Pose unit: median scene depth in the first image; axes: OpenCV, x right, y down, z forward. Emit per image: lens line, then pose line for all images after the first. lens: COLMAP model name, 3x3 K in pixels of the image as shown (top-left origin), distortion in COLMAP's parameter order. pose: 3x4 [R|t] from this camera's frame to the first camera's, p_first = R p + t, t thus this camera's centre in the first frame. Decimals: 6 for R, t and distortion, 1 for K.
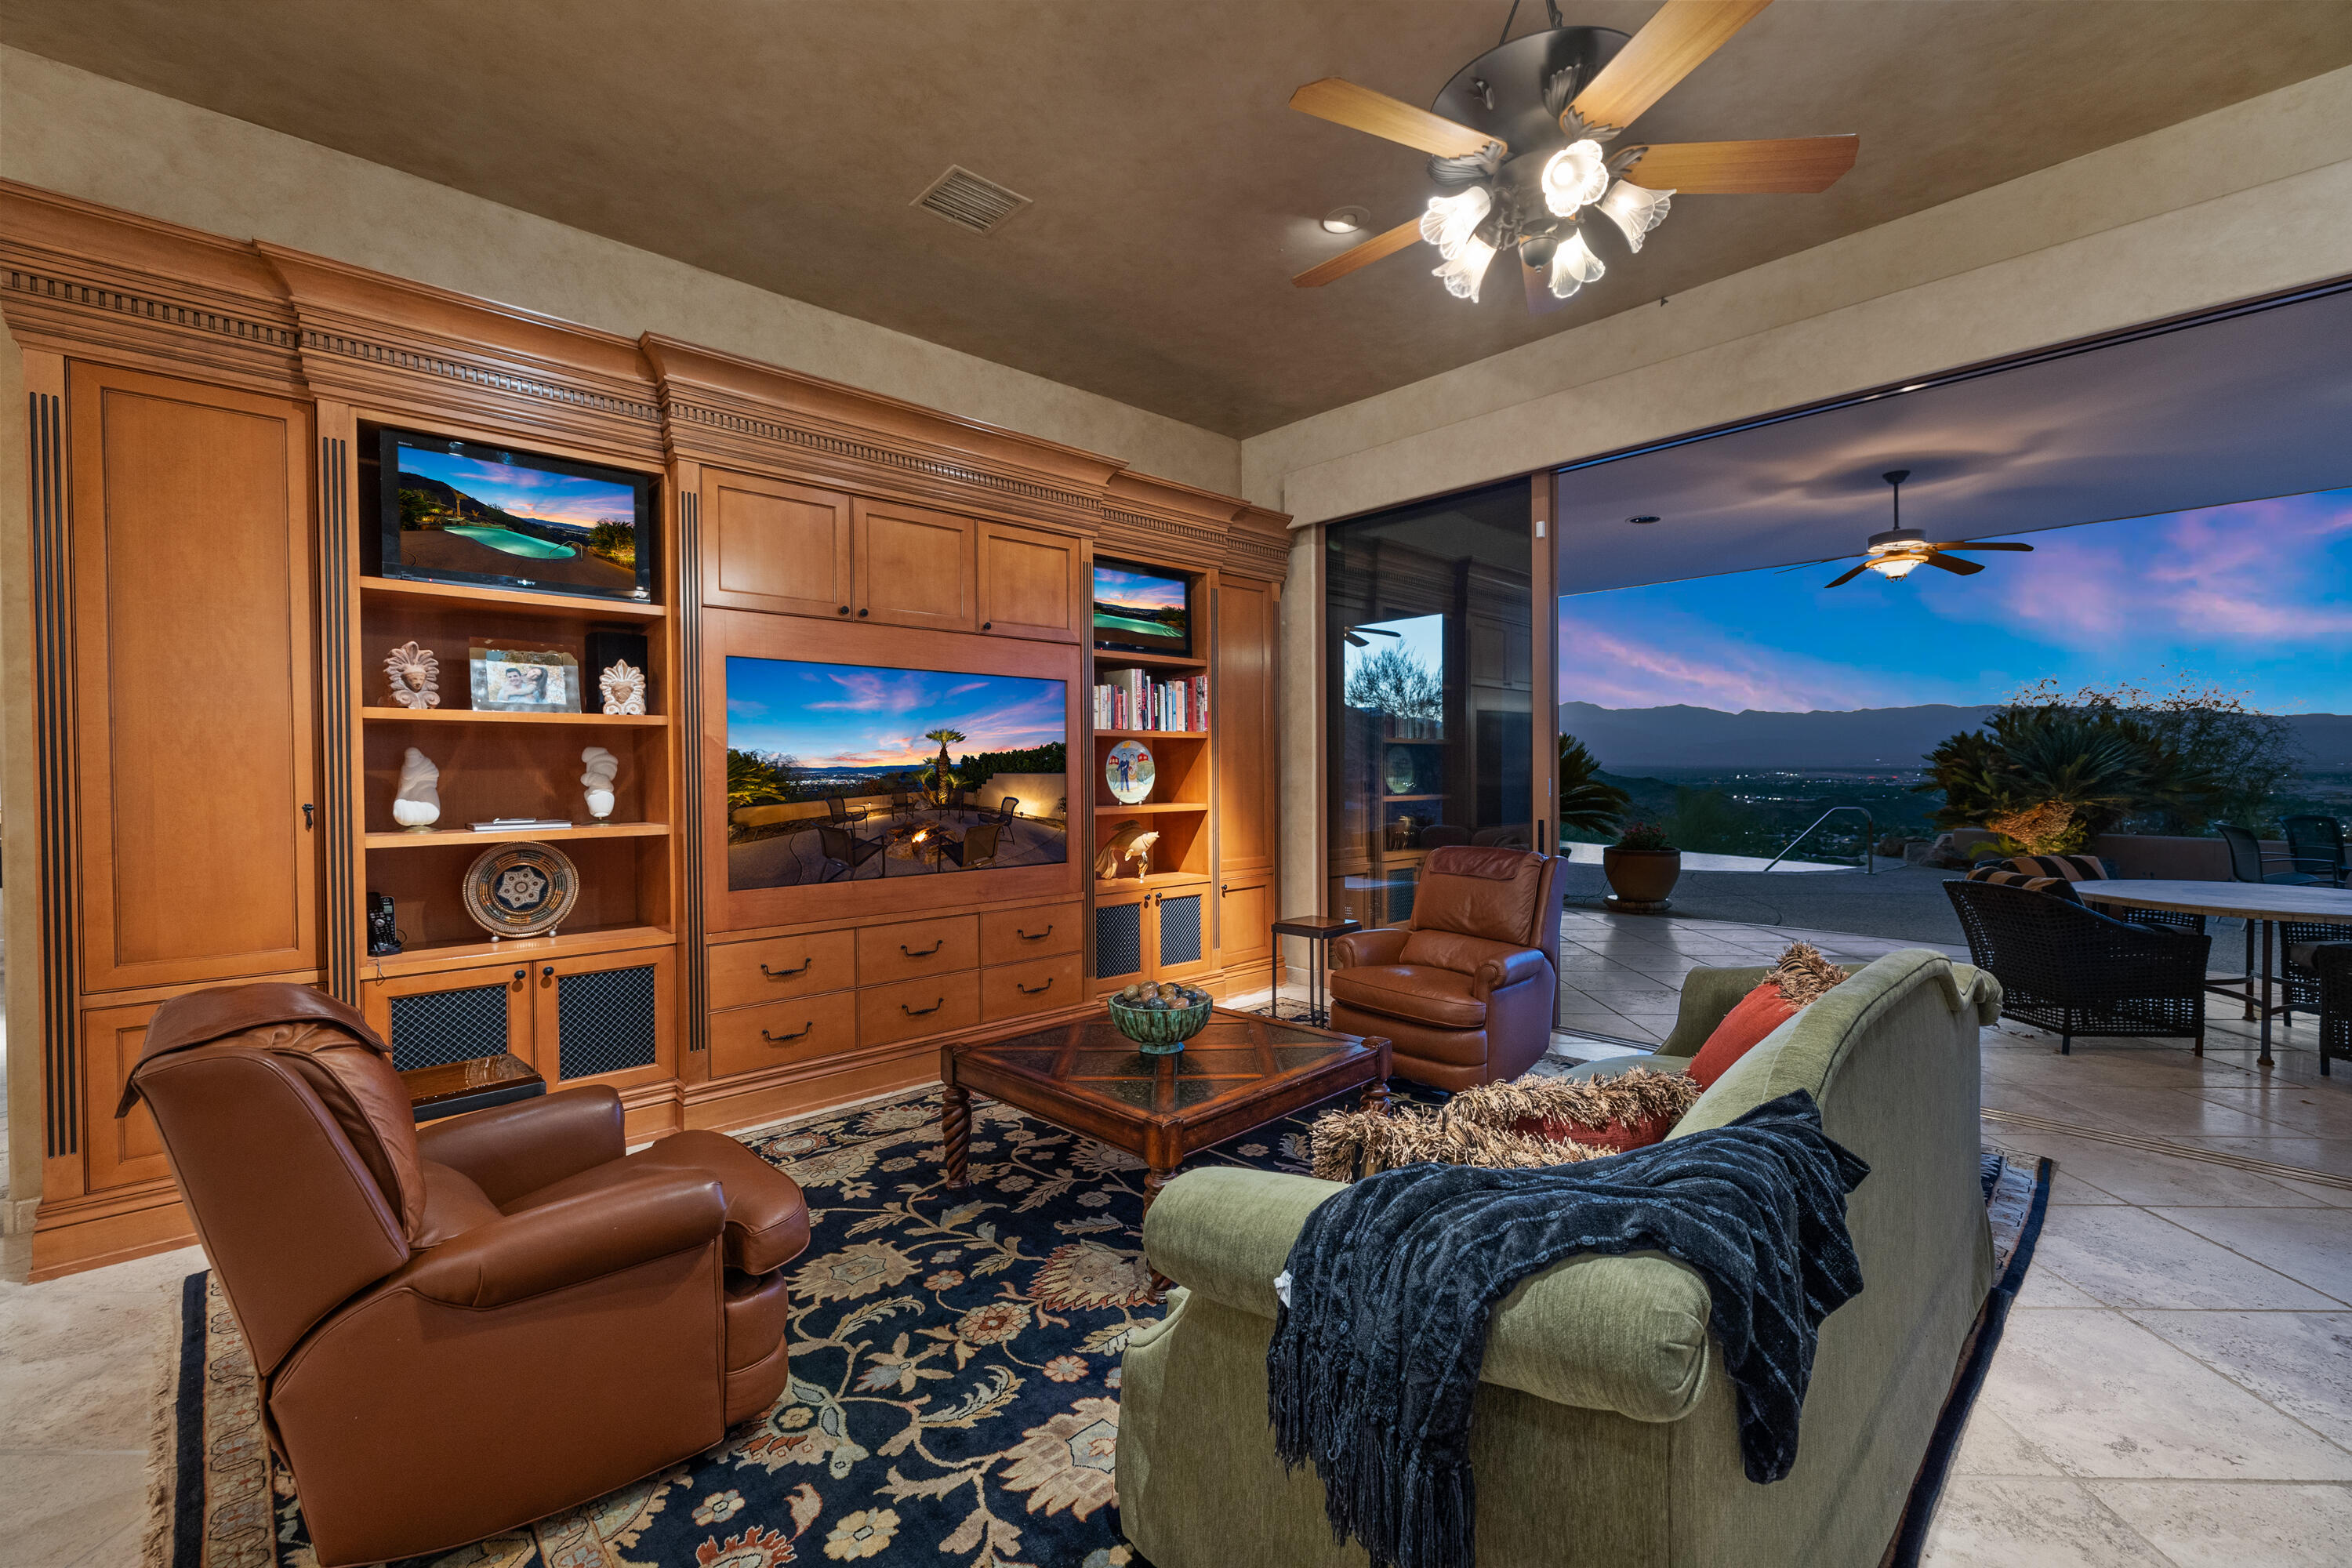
lens RADIAL K [[1002.8, 0, 1180.5], [0, 1002.8, 781.2], [0, 0, 1]] dist [-0.001942, 0.000274]
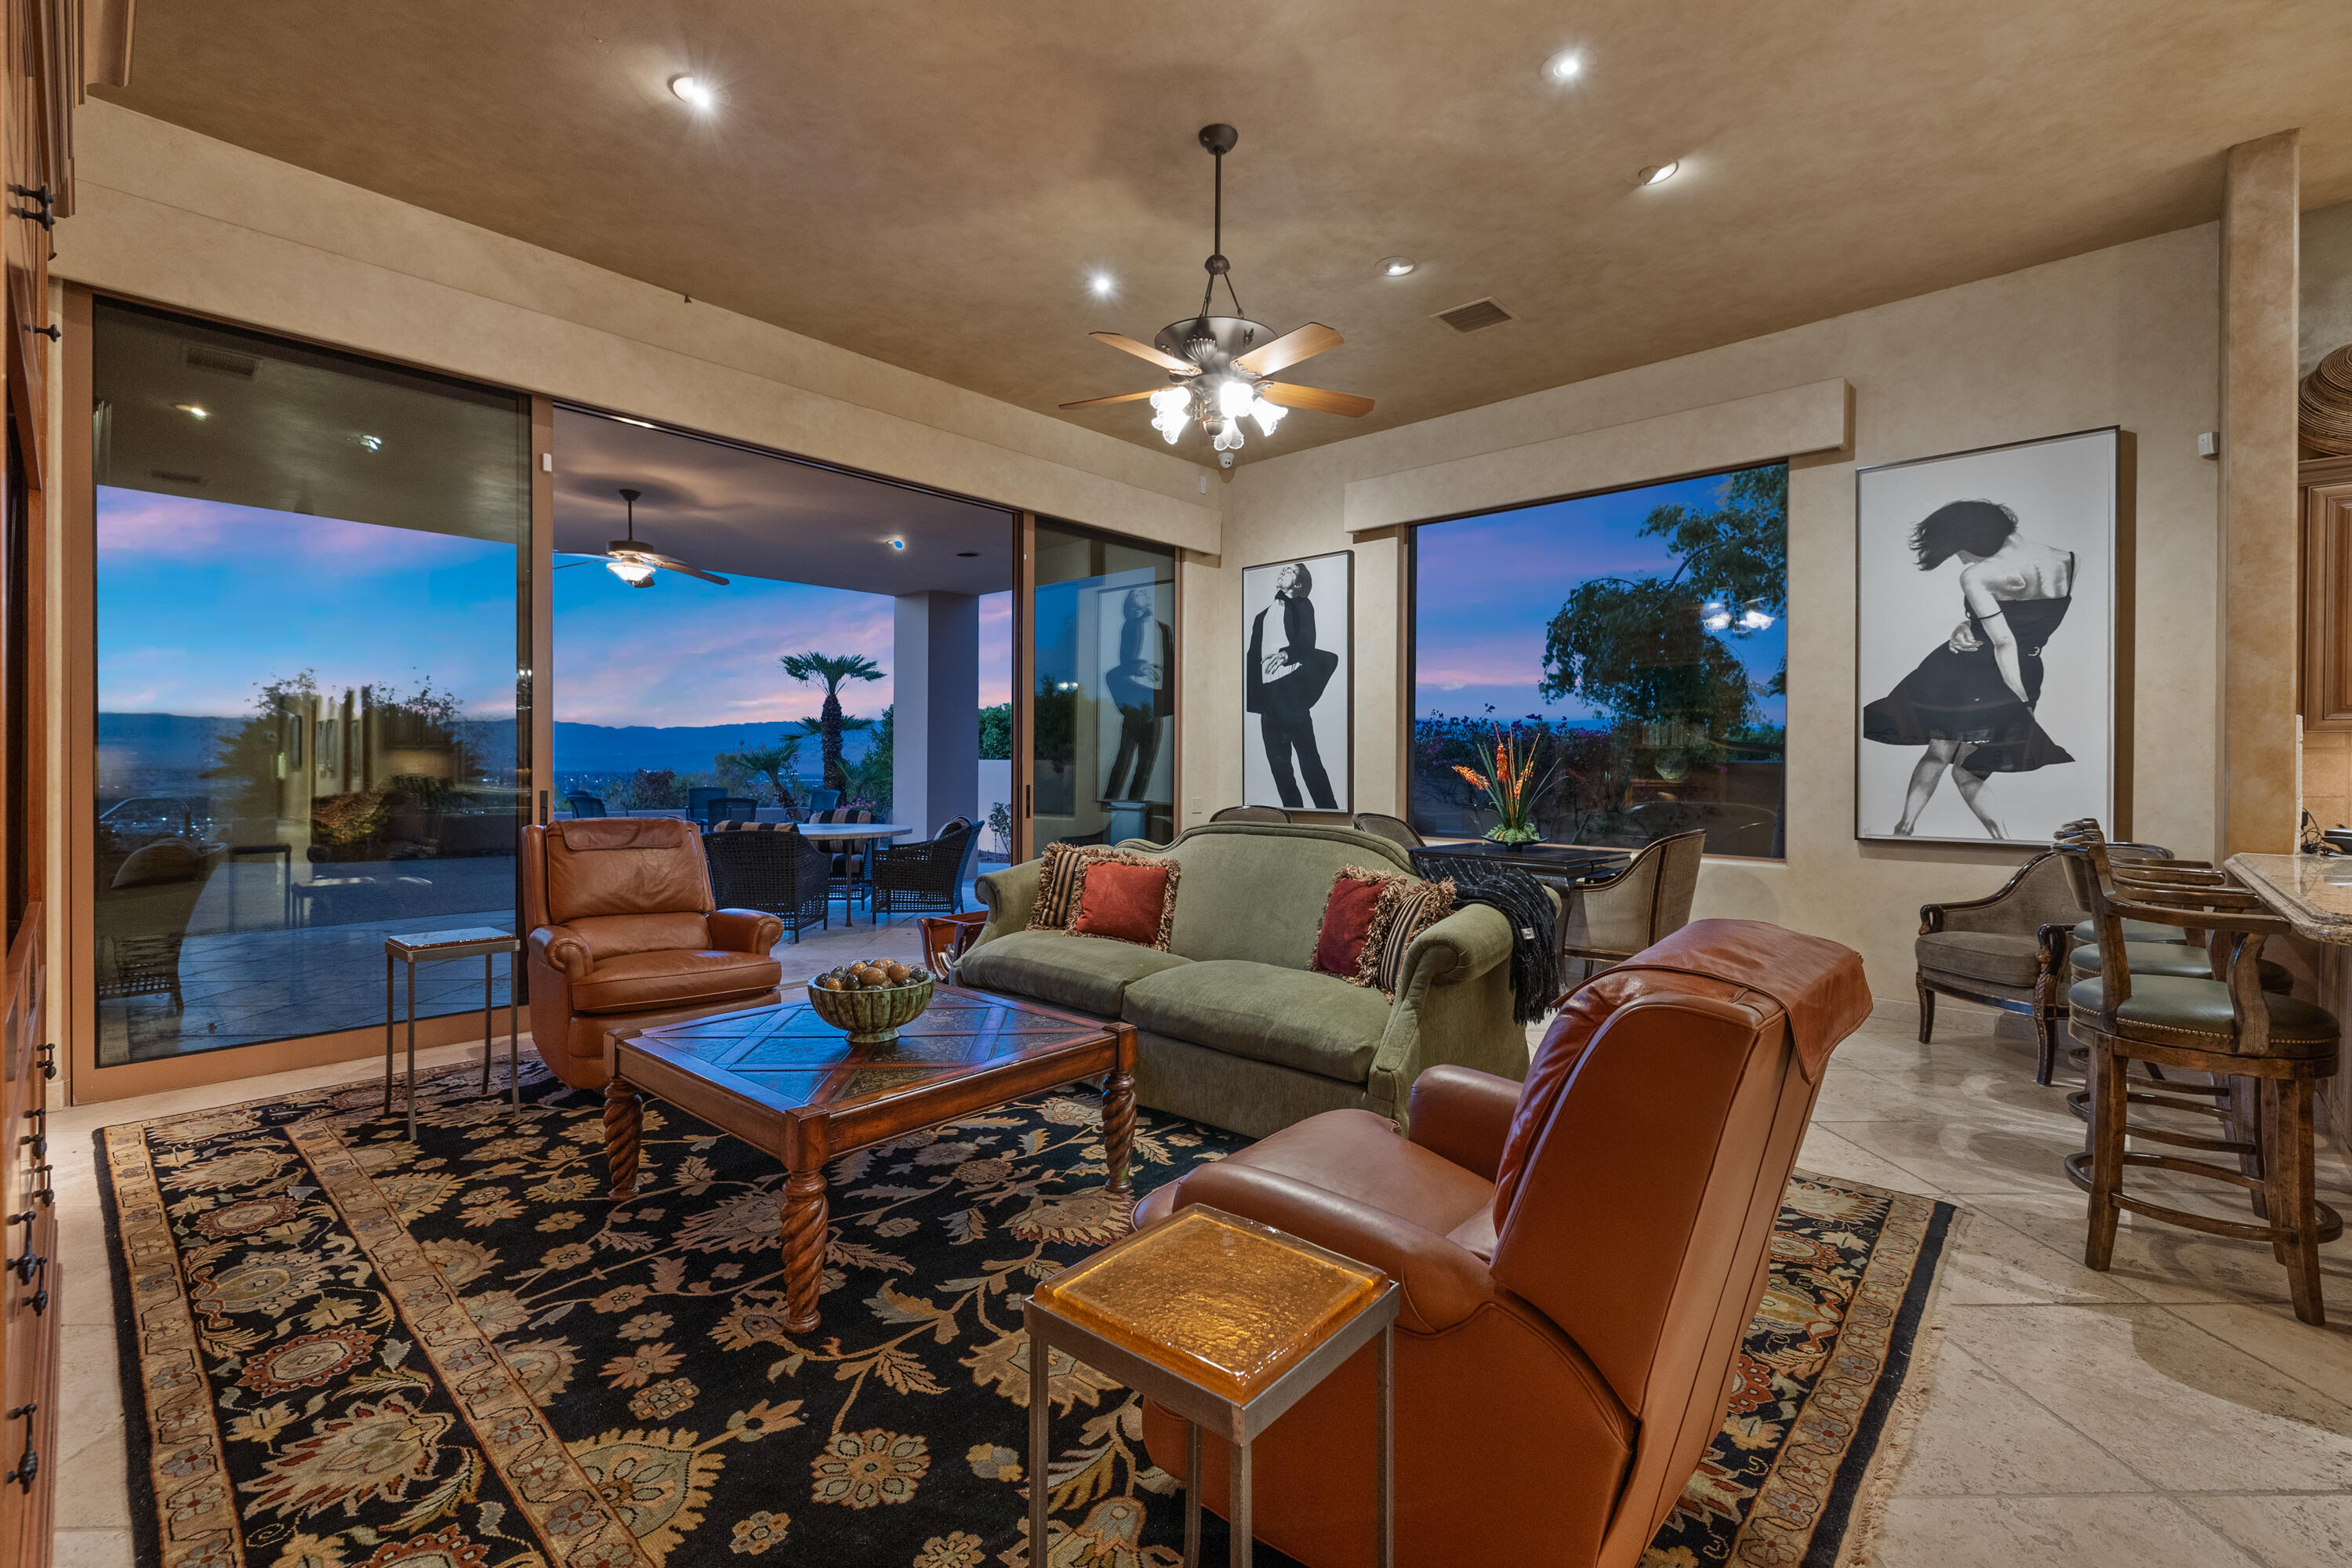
lens RADIAL K [[1002.8, 0, 1174.6], [0, 1002.8, 771.0], [0, 0, 1]] dist [-0.001942, 0.000274]
pose [[-0.042317, -0.007851, 0.999073, -0.710791], [0.013883, 0.999868, 0.008445, 0.025015], [-0.999008, 0.014227, -0.042202, 0.611800]]
